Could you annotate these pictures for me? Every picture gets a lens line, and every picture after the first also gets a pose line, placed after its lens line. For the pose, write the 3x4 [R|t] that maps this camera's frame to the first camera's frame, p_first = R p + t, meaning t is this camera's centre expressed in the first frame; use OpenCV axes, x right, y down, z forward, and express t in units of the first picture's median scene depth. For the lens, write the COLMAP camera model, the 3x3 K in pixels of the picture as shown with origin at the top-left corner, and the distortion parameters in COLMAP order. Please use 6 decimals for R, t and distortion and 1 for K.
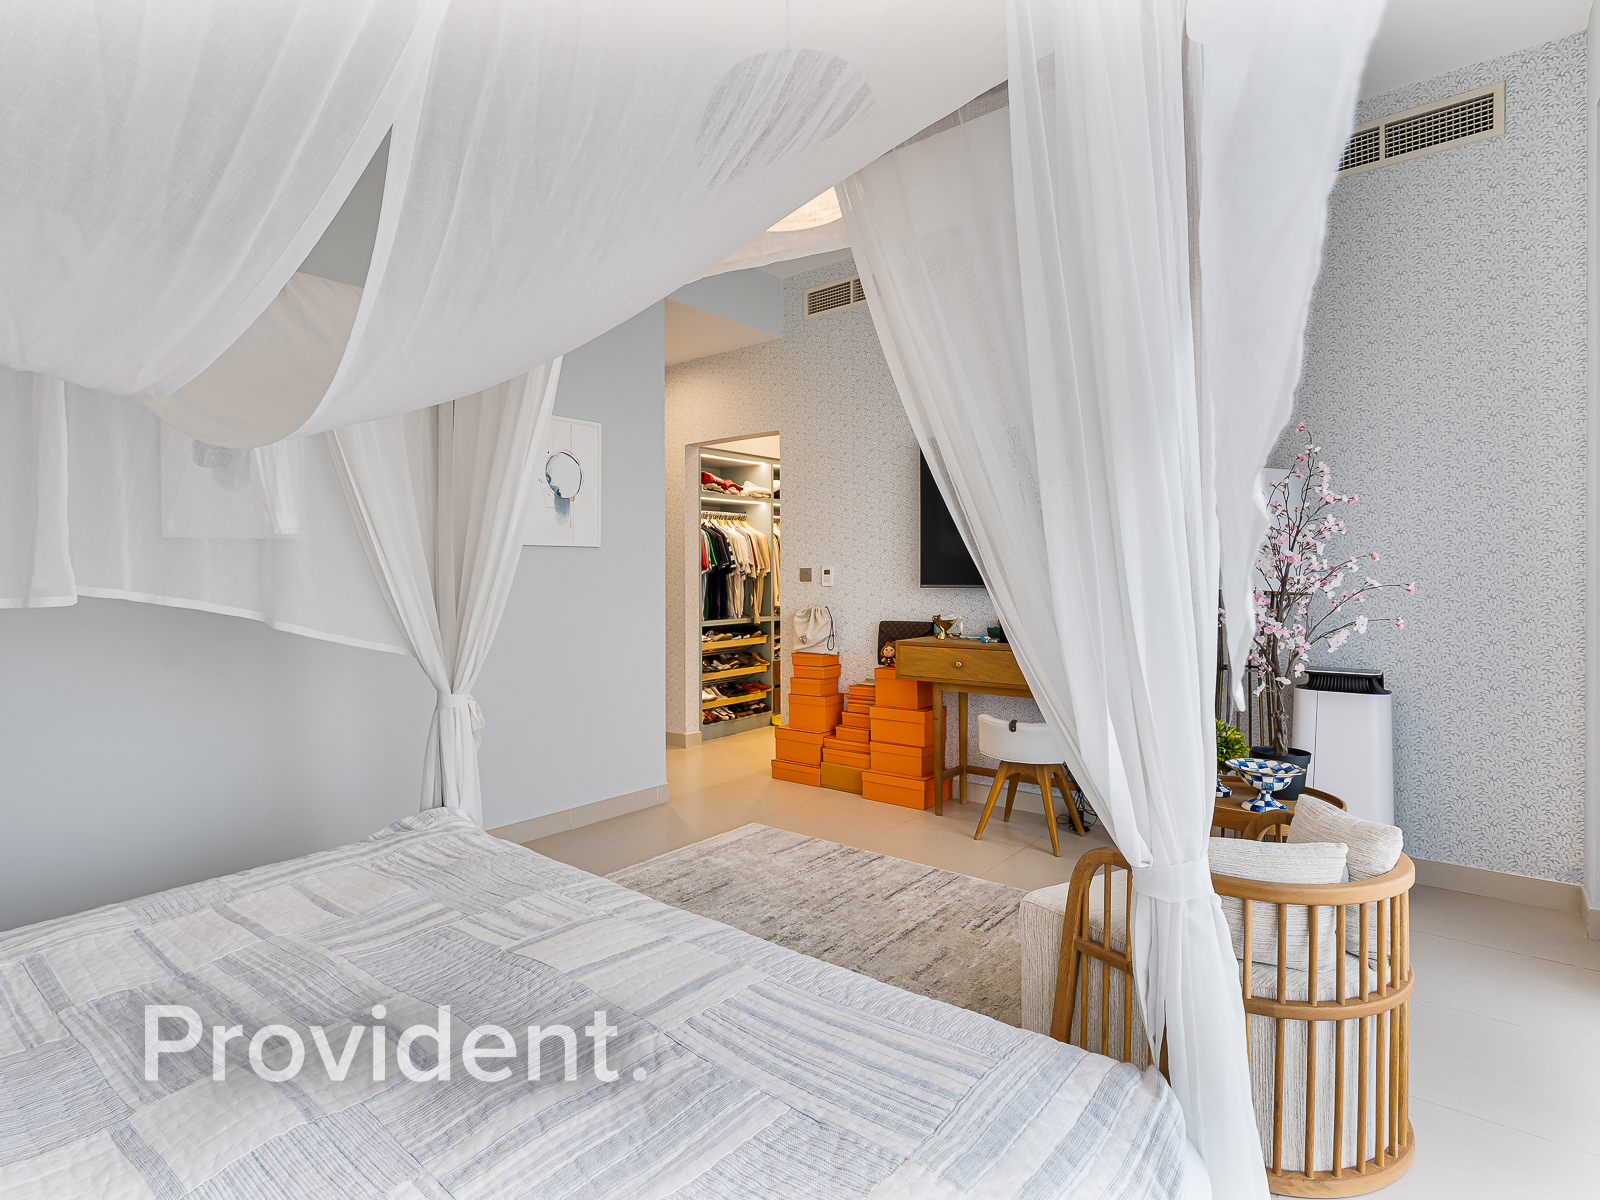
lens RADIAL K [[834.5, 0, 797.6], [0, 834.5, 594.3], [0, 0, 1]] dist [-0.001905, 0.000431]
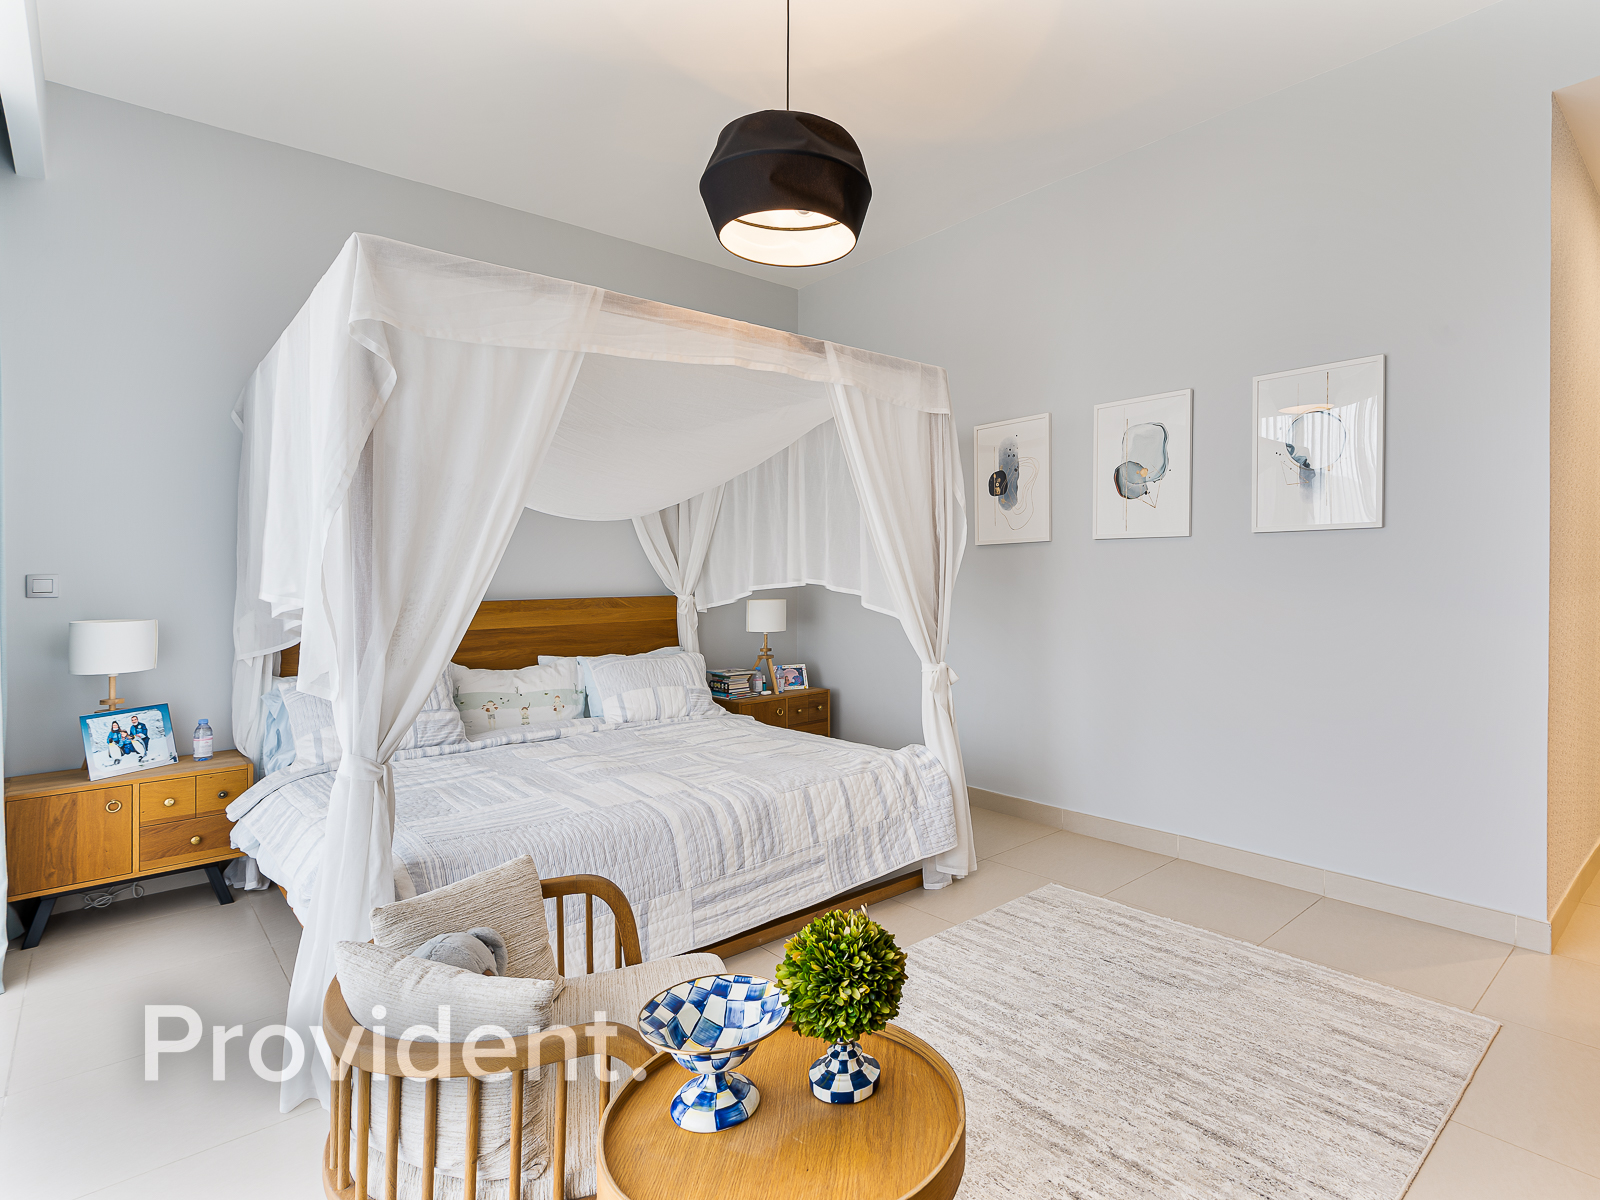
lens RADIAL K [[834.5, 0, 797.6], [0, 834.5, 594.3], [0, 0, 1]] dist [-0.001905, 0.000431]
pose [[-0.192768, 0.023747, -0.980957, 0.618474], [-0.015898, 0.999500, 0.027320, -0.012641], [0.981116, 0.020862, -0.192294, 0.719230]]
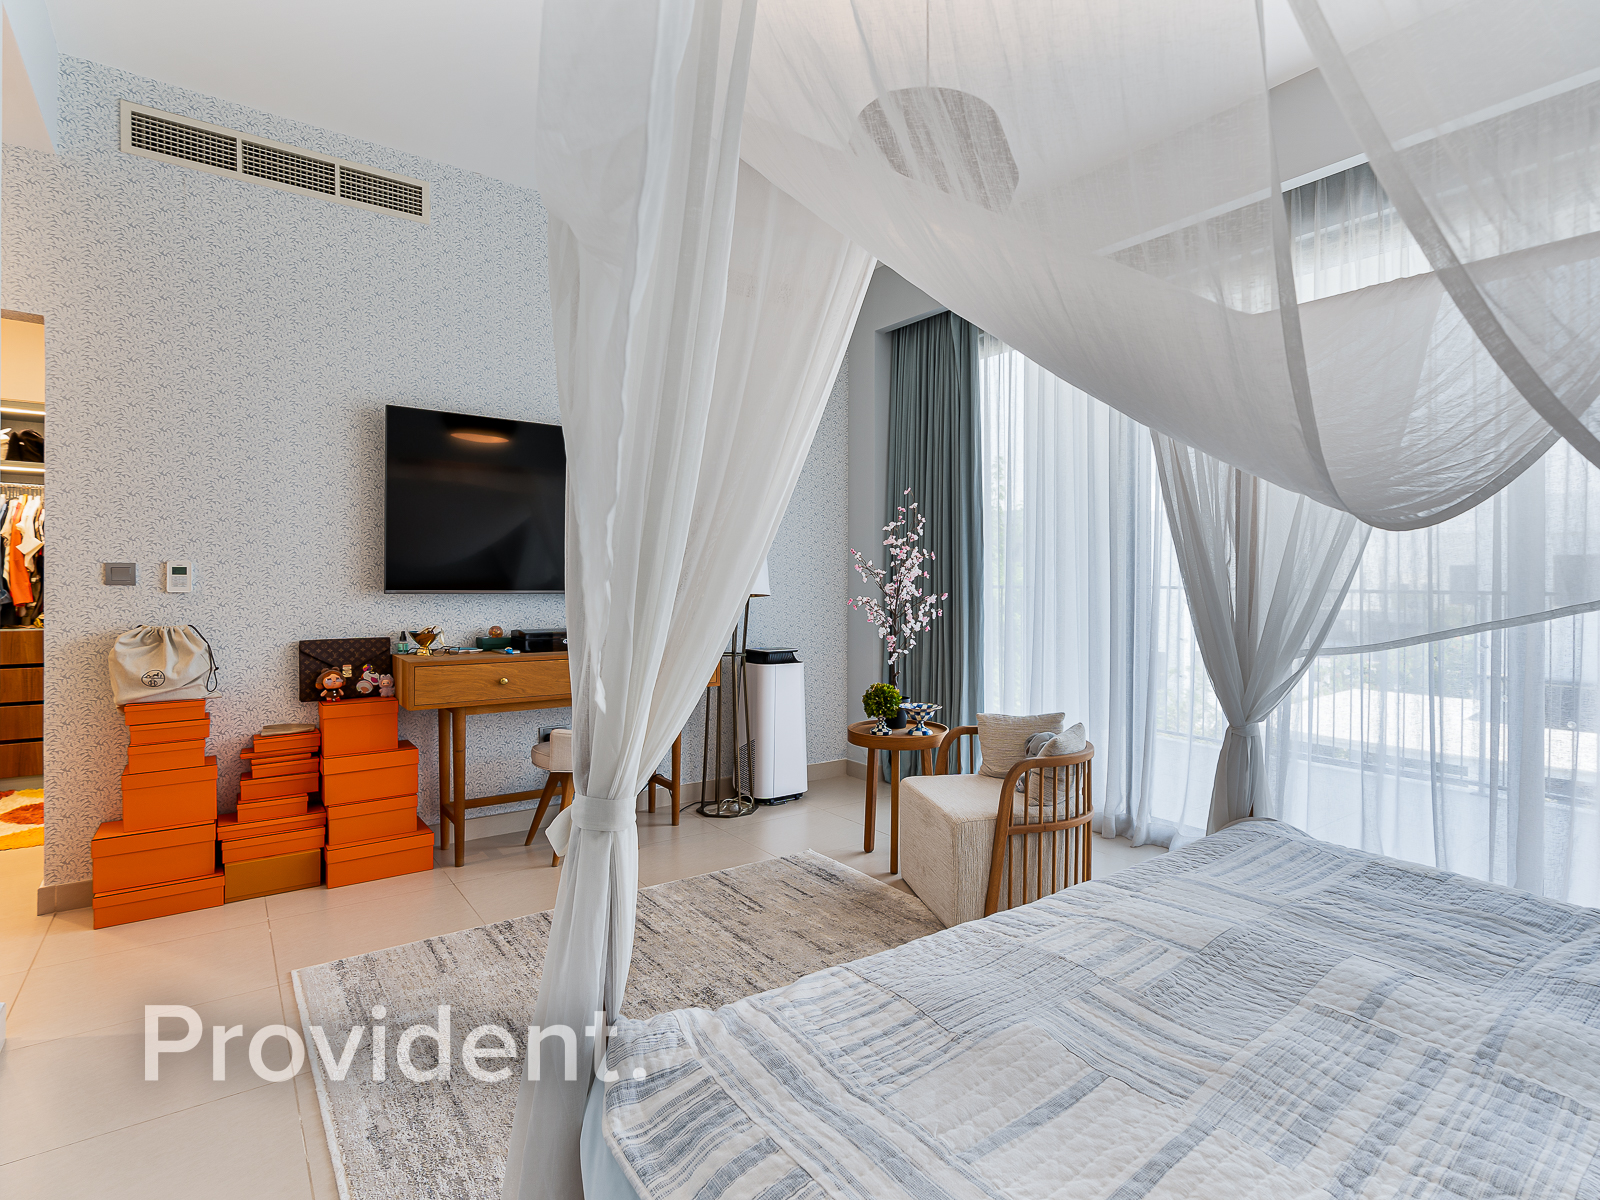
lens RADIAL K [[824.0, 0, 797.3], [0, 824.0, 591.9], [0, 0, 1]] dist [-0.002224, -0.000021]
pose [[0.234848, -0.002908, 0.972028, -0.621089], [0.012765, 0.999919, -0.000093, -0.006100], [-0.971948, 0.012430, 0.234866, 0.535431]]
